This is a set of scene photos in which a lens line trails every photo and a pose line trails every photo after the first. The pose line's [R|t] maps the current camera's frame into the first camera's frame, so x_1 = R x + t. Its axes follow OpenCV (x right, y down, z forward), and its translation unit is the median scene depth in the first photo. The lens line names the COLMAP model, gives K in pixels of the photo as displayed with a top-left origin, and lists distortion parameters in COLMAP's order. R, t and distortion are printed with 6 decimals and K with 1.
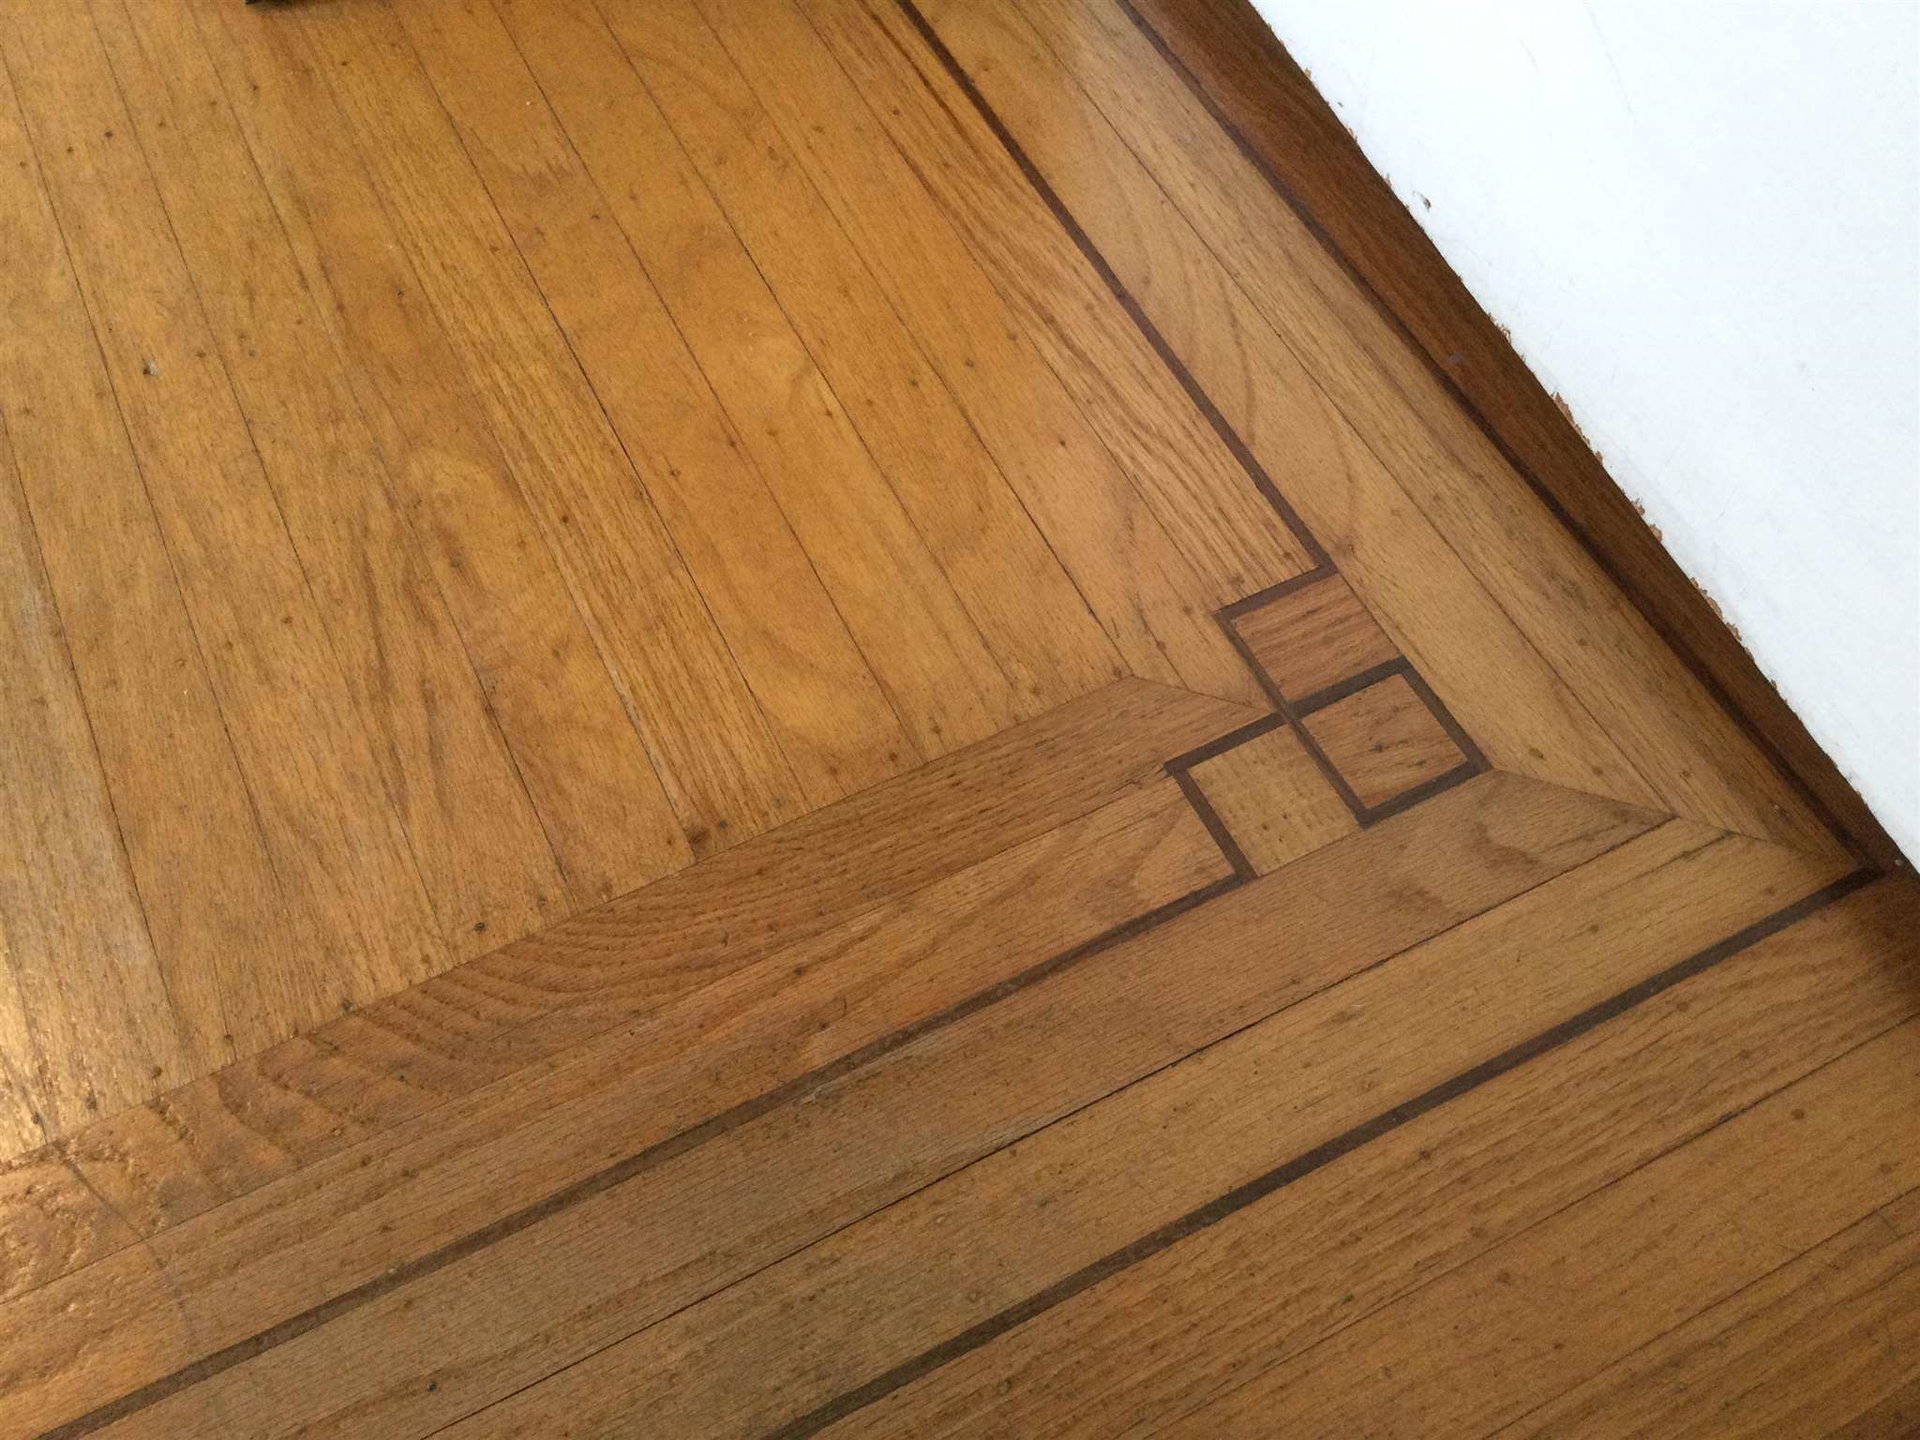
lens RADIAL K [[1714.9, 0, 960.0], [0, 1714.9, 720.0], [0, 0, 1]] dist [0.118883, -0.208991]
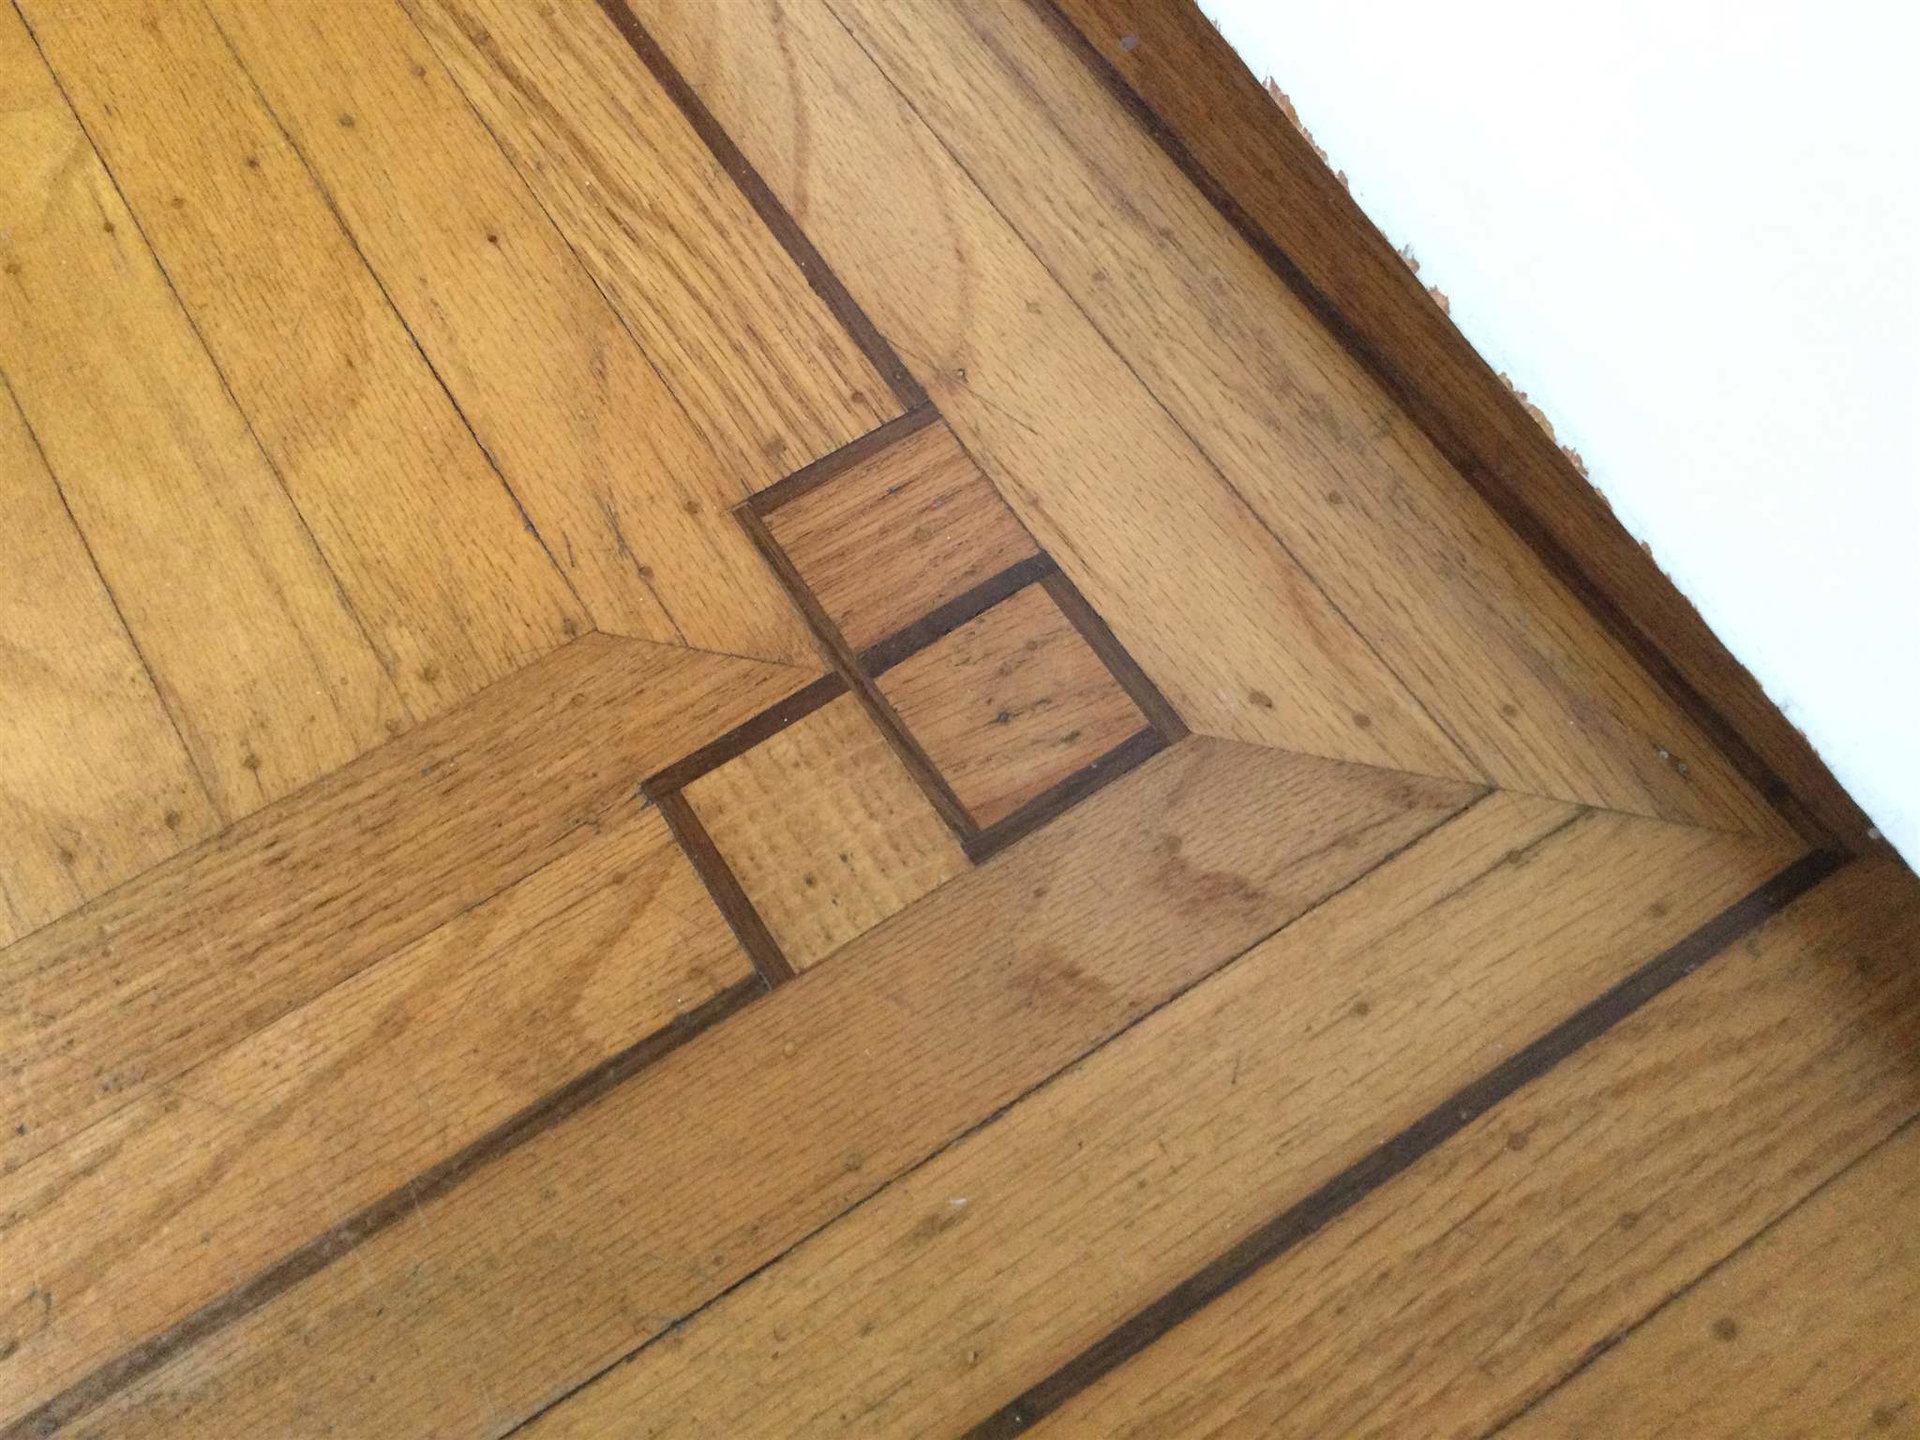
lens RADIAL K [[1714.9, 0, 960.0], [0, 1714.9, 720.0], [0, 0, 1]] dist [0.118883, -0.208991]
pose [[0.994201, -0.105079, 0.022843, 0.213315], [0.102133, 0.989195, 0.105181, -0.046028], [-0.033649, -0.102238, 0.994191, 0.411896]]
